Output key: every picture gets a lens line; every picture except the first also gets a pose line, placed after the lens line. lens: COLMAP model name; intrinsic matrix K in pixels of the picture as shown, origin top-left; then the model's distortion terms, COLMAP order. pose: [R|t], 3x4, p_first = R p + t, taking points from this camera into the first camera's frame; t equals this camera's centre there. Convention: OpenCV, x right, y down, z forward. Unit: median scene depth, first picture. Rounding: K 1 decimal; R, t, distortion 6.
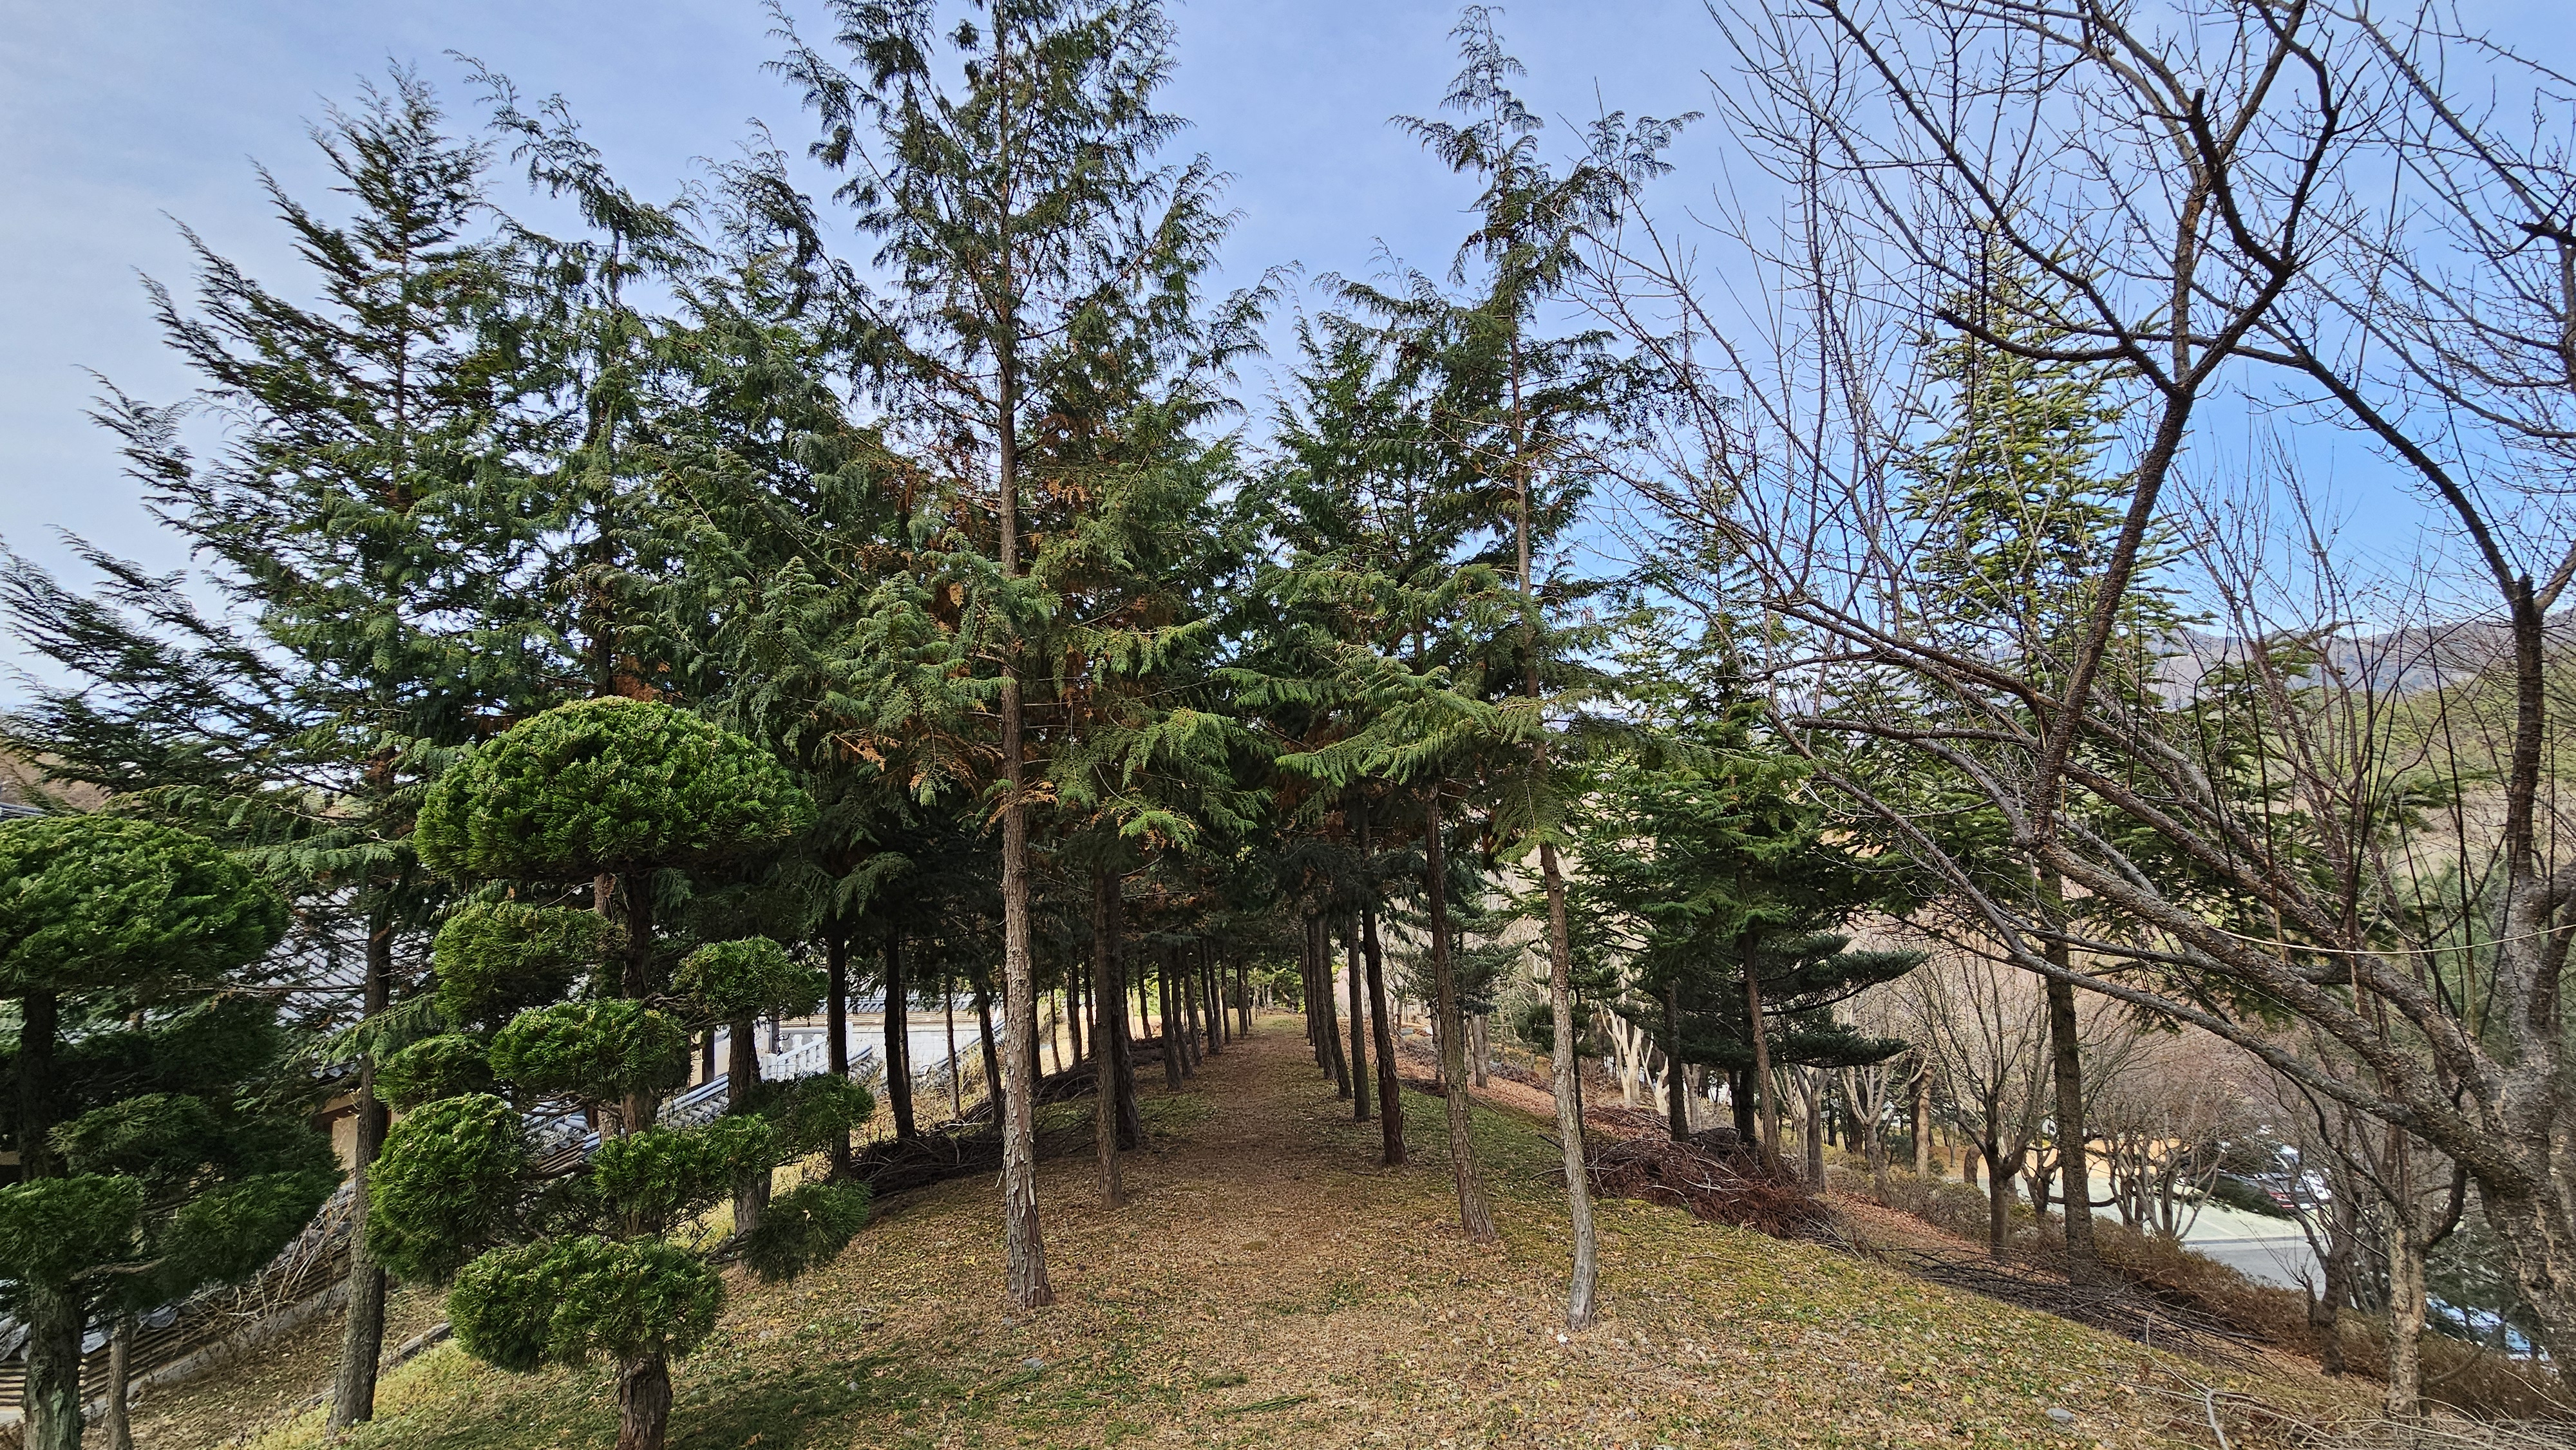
lens RADIAL K [[1015.6, 0, 1286.3], [0, 1015.6, 733.4], [0, 0, 1]] dist [0.000365, 0.000087]
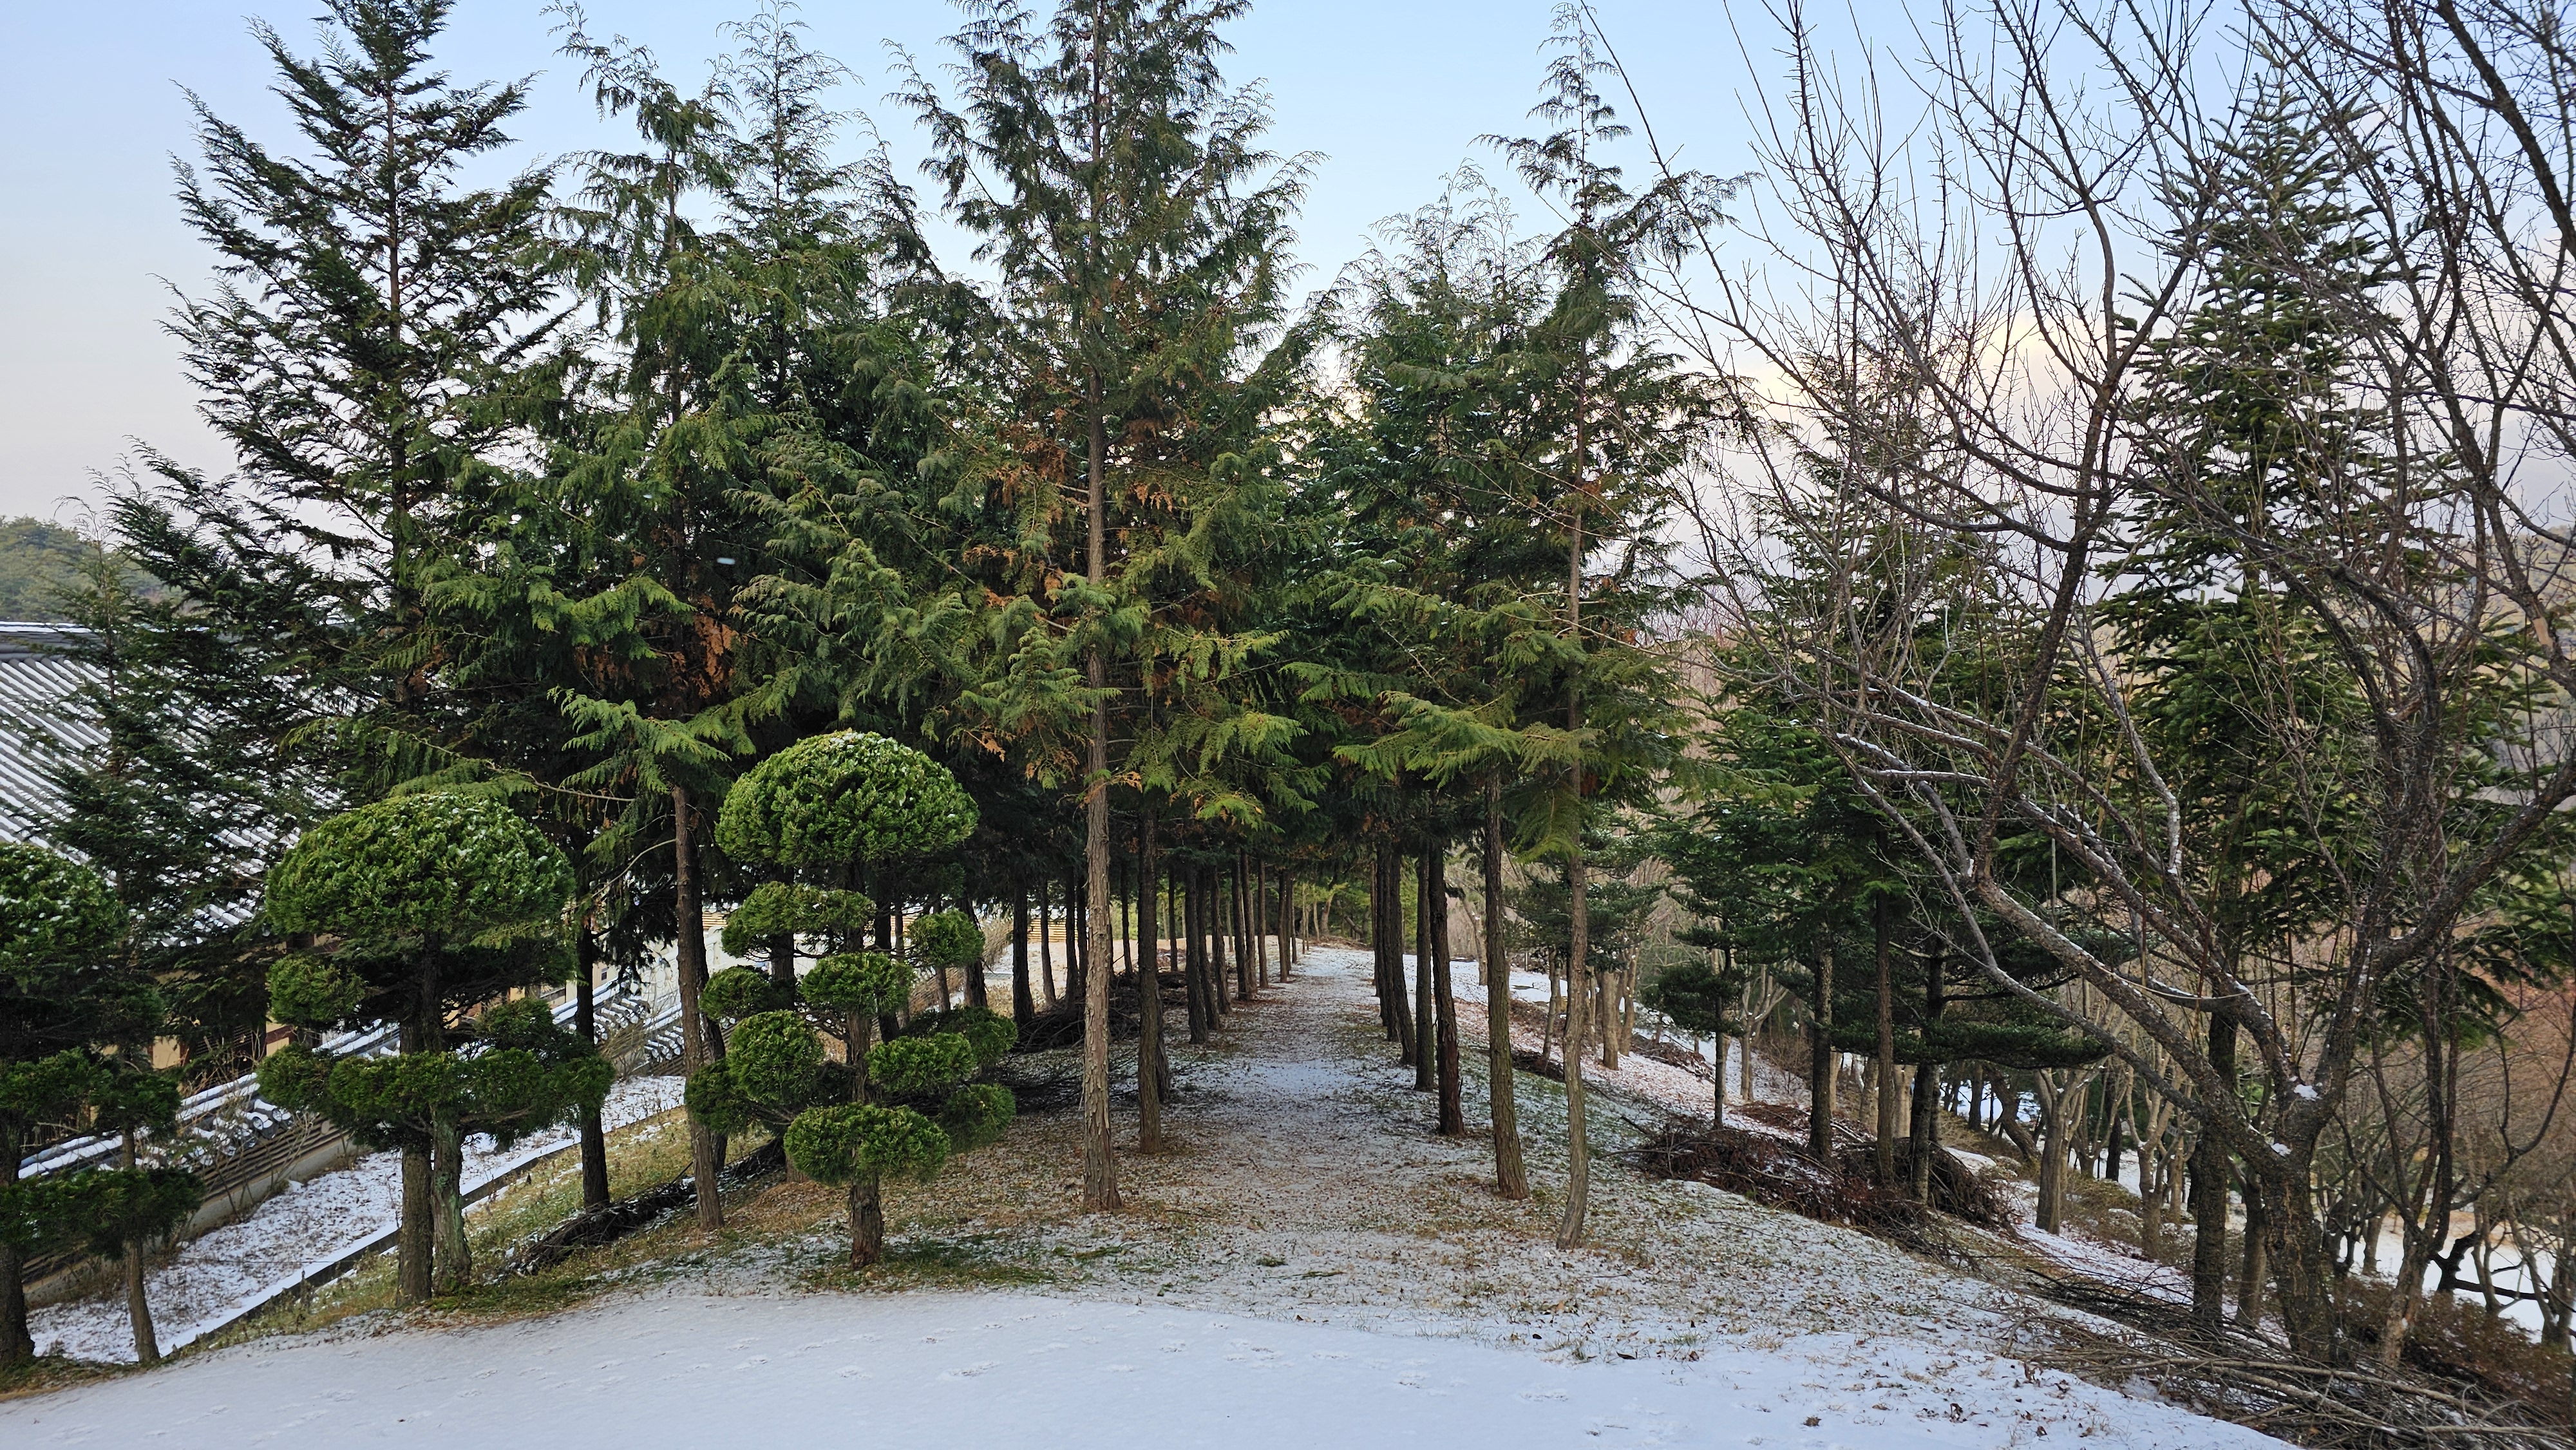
lens RADIAL K [[1703.0, 0, 1250.4], [0, 1703.0, 730.3], [0, 0, 1]] dist [0.032956, -0.069607]
pose [[0.996920, 0.043530, -0.065237, 0.013554], [-0.033402, 0.988273, 0.148999, -0.242901], [0.070957, -0.146361, 0.986683, -0.741584]]
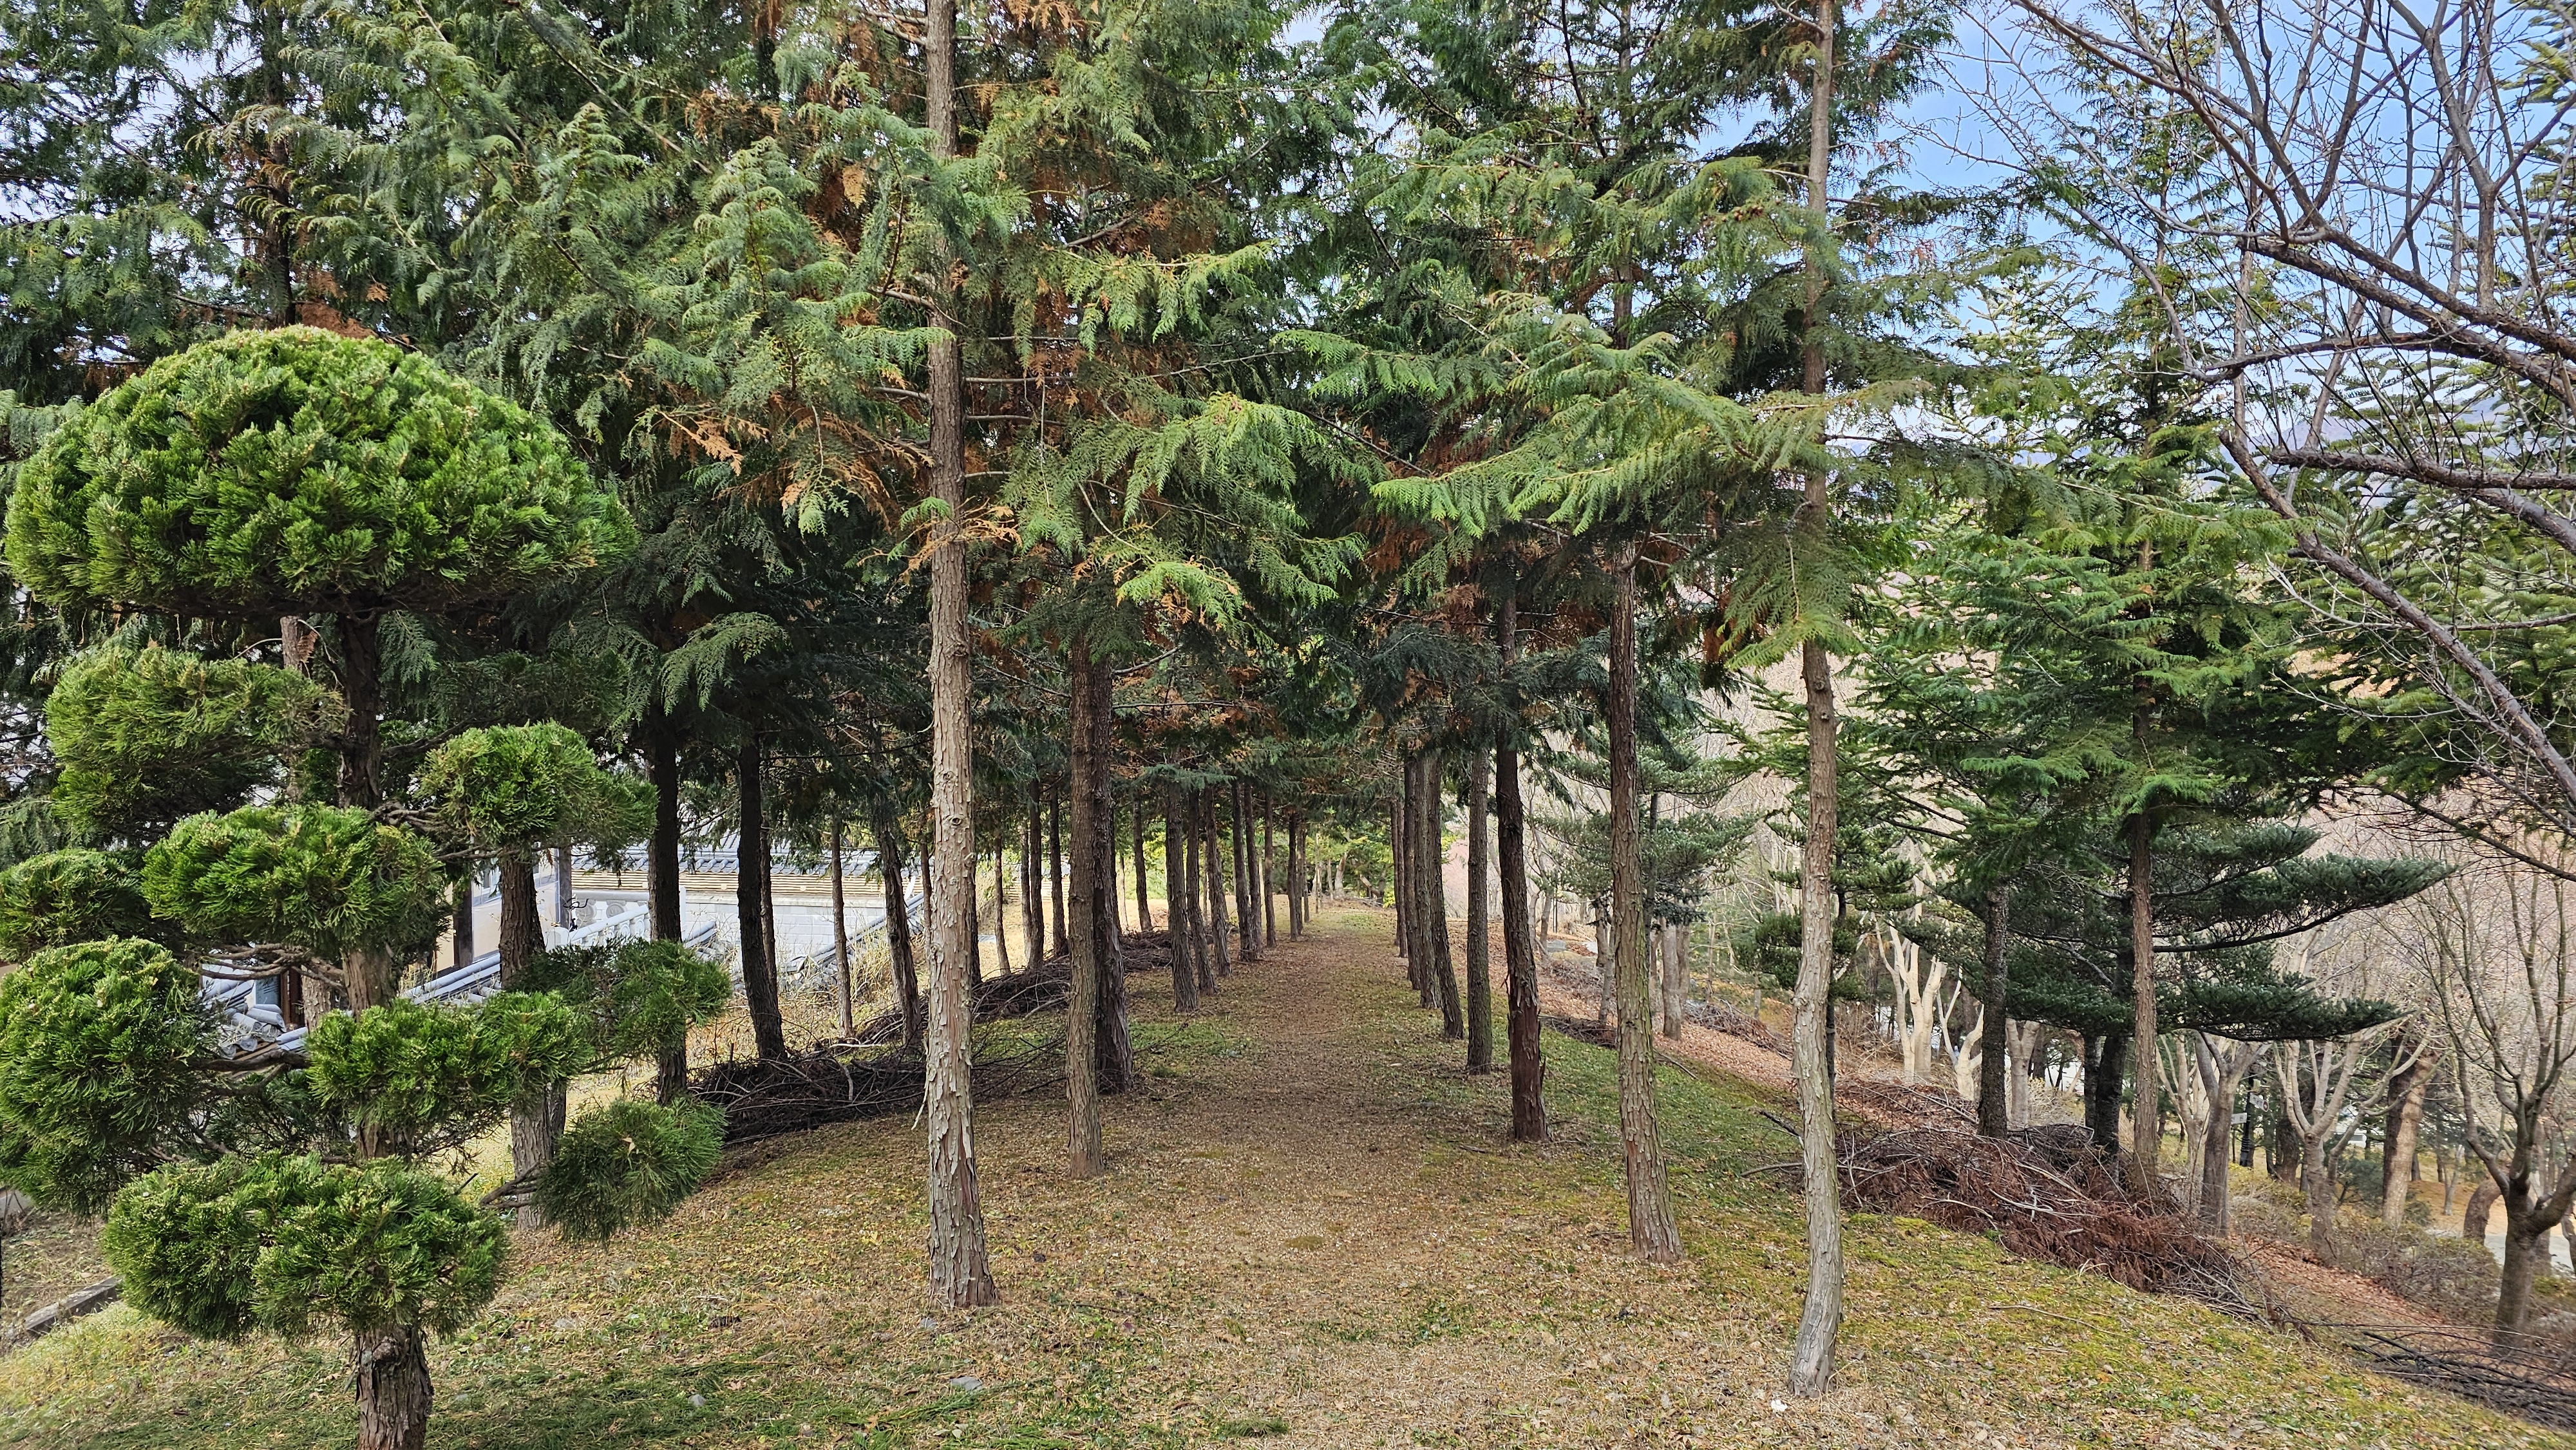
lens RADIAL K [[1654.8, 0, 1292.1], [0, 1654.8, 696.3], [0, 0, 1]] dist [0.076019, -0.062589]
pose [[0.997608, 0.048056, -0.049688, -0.003208], [-0.040544, 0.988969, 0.142462, 0.009425], [0.055986, -0.140107, 0.988552, -0.003943]]
